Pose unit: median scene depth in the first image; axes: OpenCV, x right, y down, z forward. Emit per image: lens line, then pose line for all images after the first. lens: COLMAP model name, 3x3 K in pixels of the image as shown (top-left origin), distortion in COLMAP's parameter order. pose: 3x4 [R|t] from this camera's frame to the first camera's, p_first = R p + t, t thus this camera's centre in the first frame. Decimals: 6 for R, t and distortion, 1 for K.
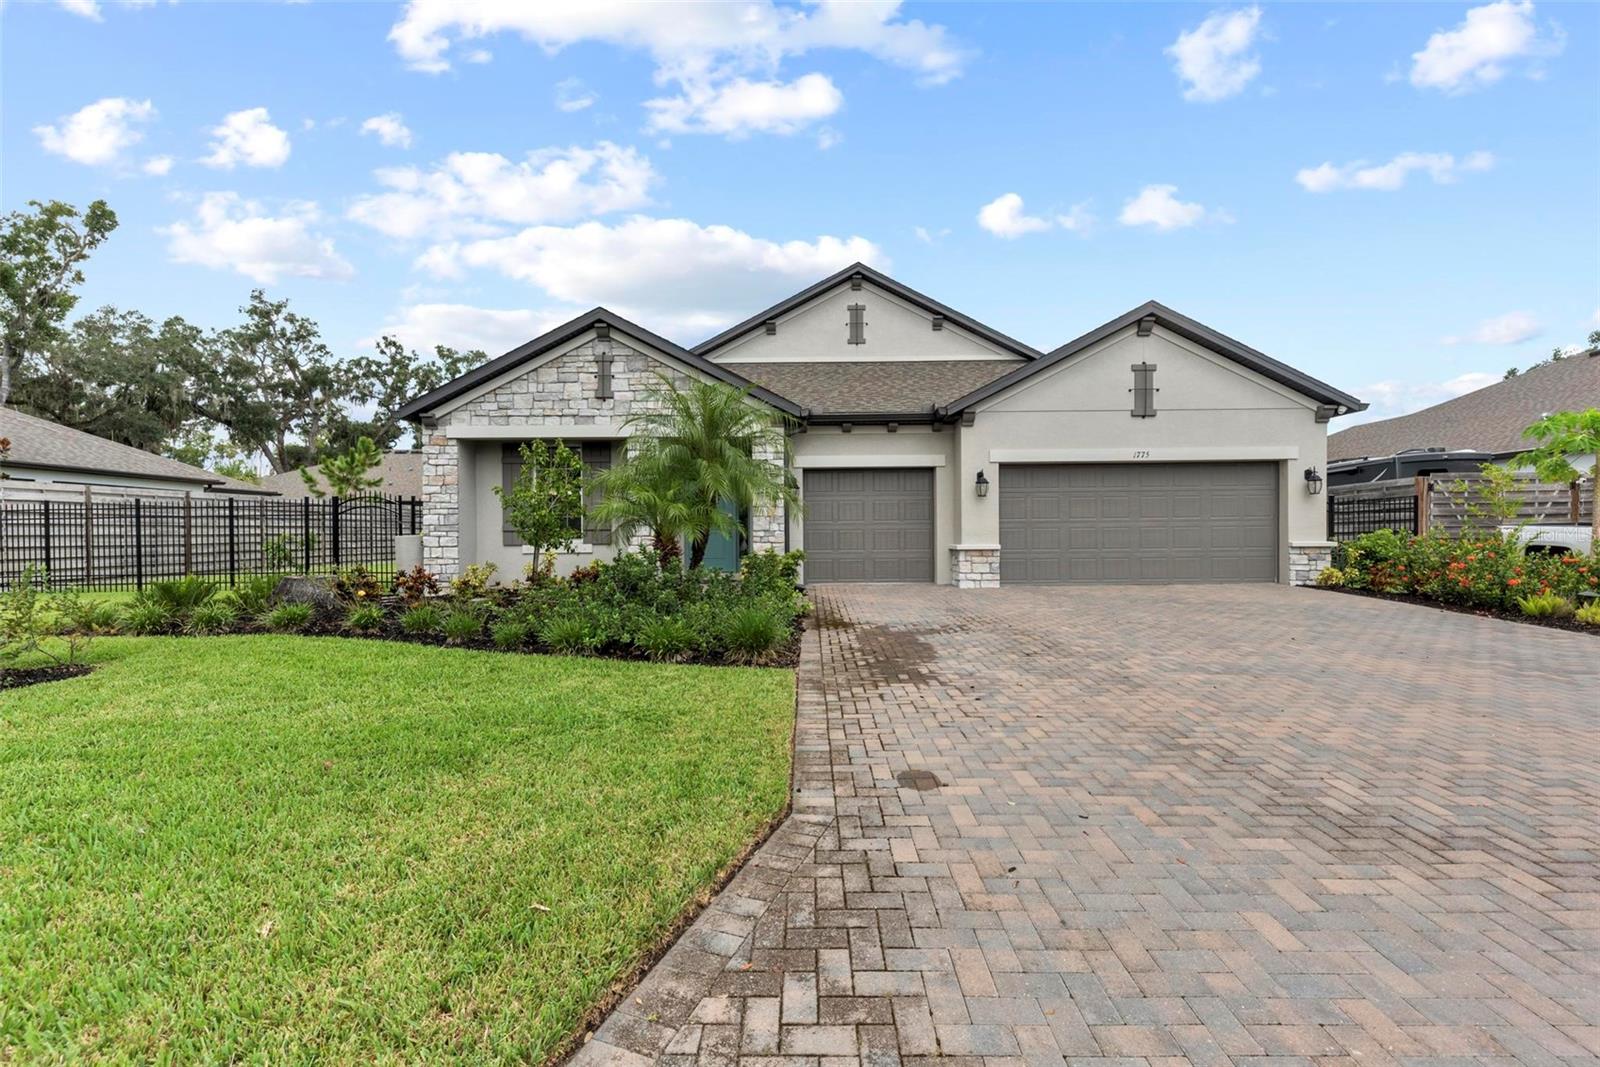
lens RADIAL K [[685.1, 0, 800.9], [0, 685.1, 541.8], [0, 0, 1]] dist [-0.000278, -0.000560]
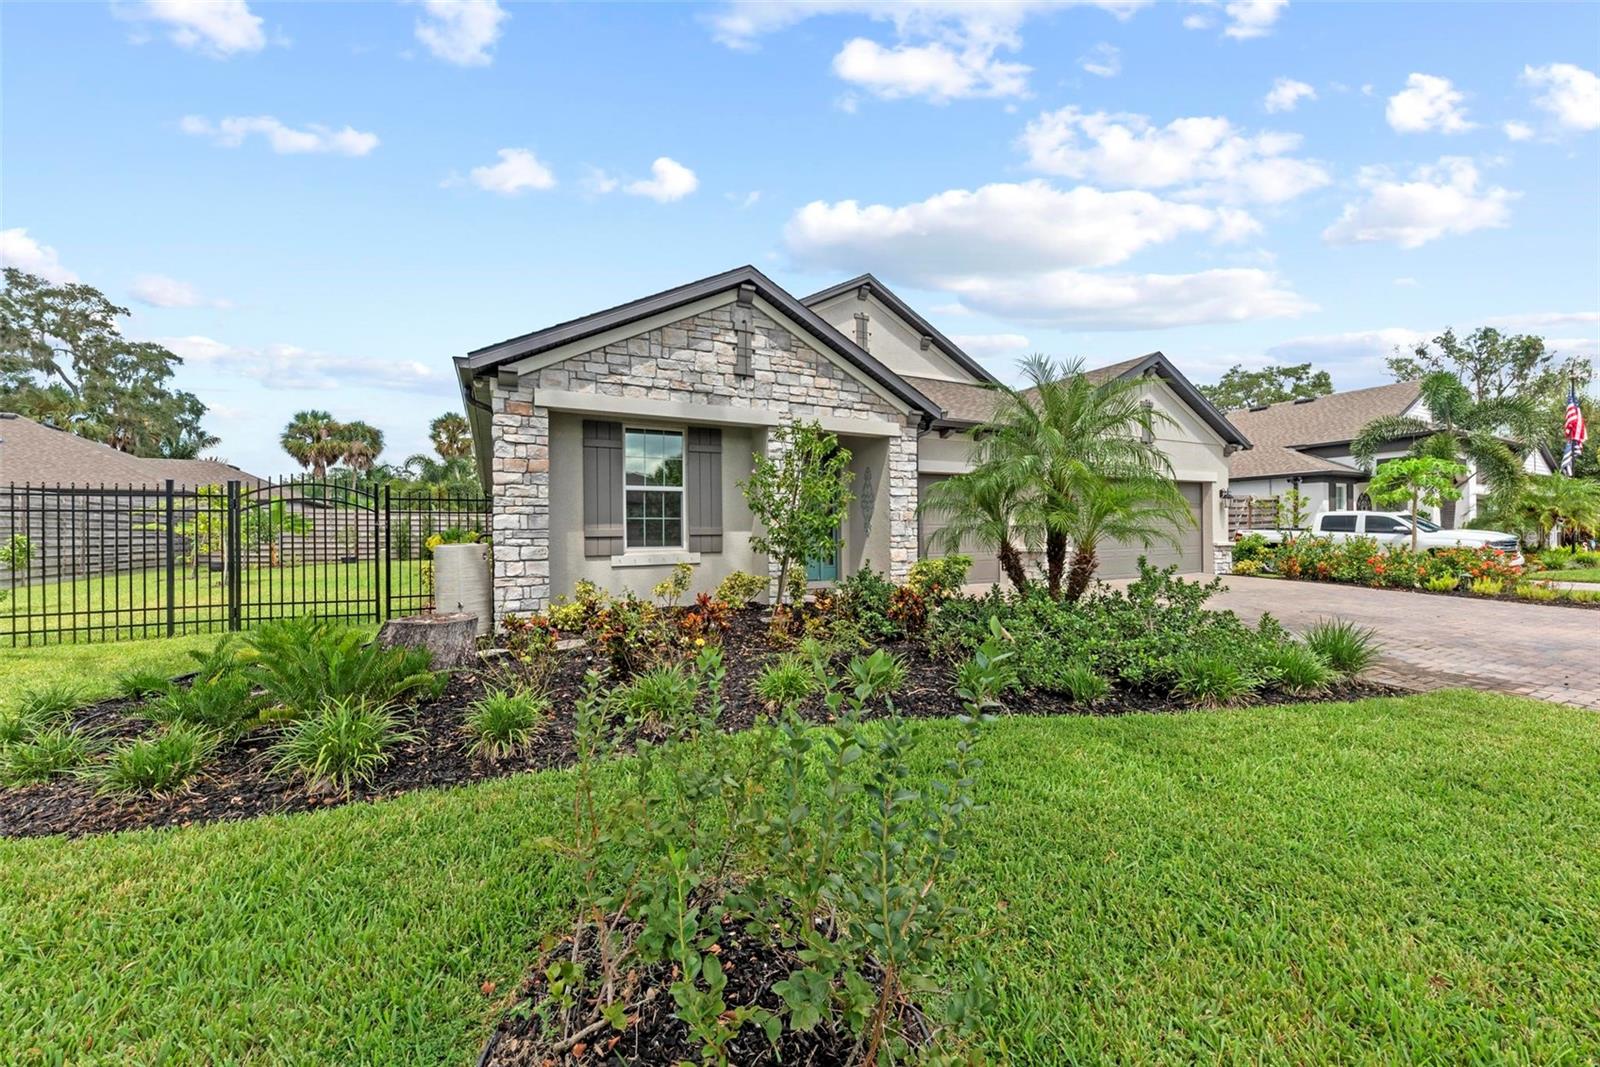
lens RADIAL K [[587.2, 0, 800.0], [0, 587.2, 533.5], [0, 0, 1]] dist [-0.000465, 0.000004]
pose [[0.887091, -0.002775, 0.461586, -0.553929], [0.004469, 0.999987, -0.002577, -0.017536], [-0.461573, 0.004349, 0.887092, 0.340655]]
